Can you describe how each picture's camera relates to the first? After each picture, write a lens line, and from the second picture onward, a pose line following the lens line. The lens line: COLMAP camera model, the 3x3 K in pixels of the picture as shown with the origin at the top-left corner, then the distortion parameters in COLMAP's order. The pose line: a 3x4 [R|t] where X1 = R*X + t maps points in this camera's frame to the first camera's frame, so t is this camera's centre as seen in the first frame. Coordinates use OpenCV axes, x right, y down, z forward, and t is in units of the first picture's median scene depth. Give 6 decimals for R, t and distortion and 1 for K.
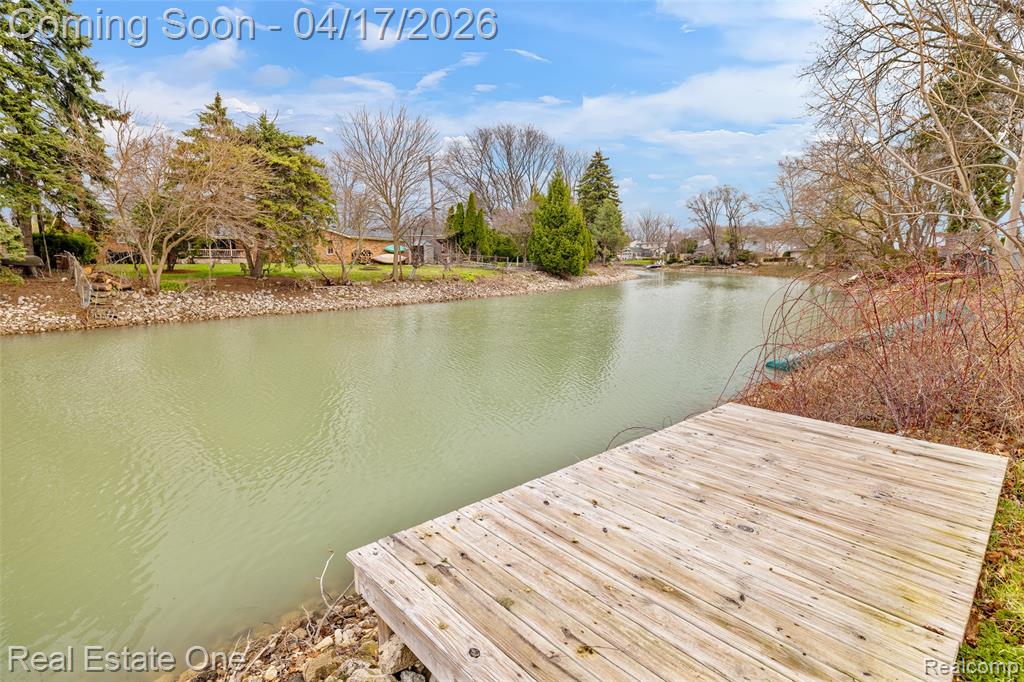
lens RADIAL K [[503.0, 0, 512.0], [0, 503.0, 341.0], [0, 0, 1]] dist [-0.002348, 0.000488]
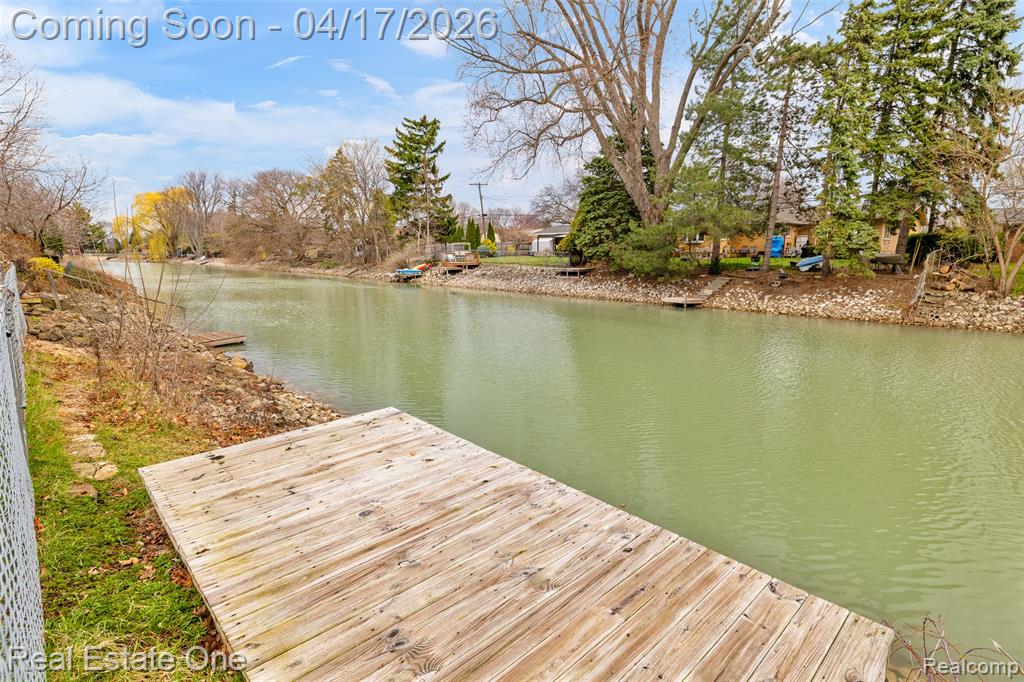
lens RADIAL K [[503.0, 0, 512.0], [0, 503.0, 341.0], [0, 0, 1]] dist [-0.002348, 0.000488]
pose [[0.021396, 0.171323, -0.984983, 0.176983], [-0.164902, 0.972319, 0.165538, -0.028337], [0.986078, 0.158883, 0.049055, 0.140829]]
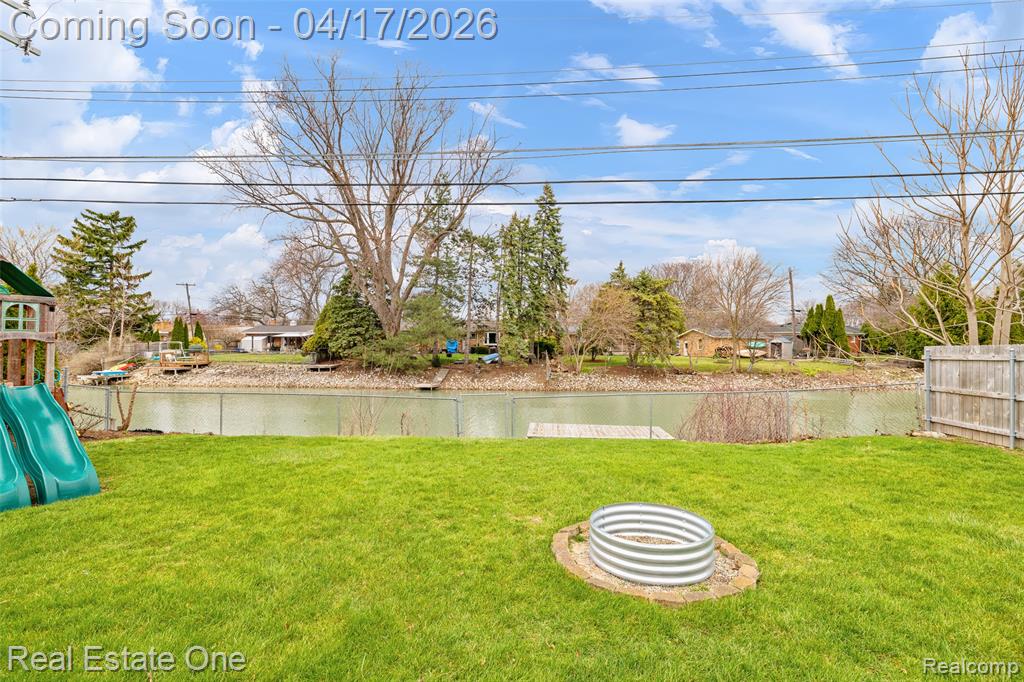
lens RADIAL K [[459.5, 0, 512.0], [0, 459.5, 341.0], [0, 0, 1]] dist [-0.002352, -0.000043]
pose [[0.676573, -0.003564, -0.736367, 0.425475], [-0.120339, 0.986010, -0.115340, 0.009594], [0.726477, 0.166649, 0.666678, -0.371049]]
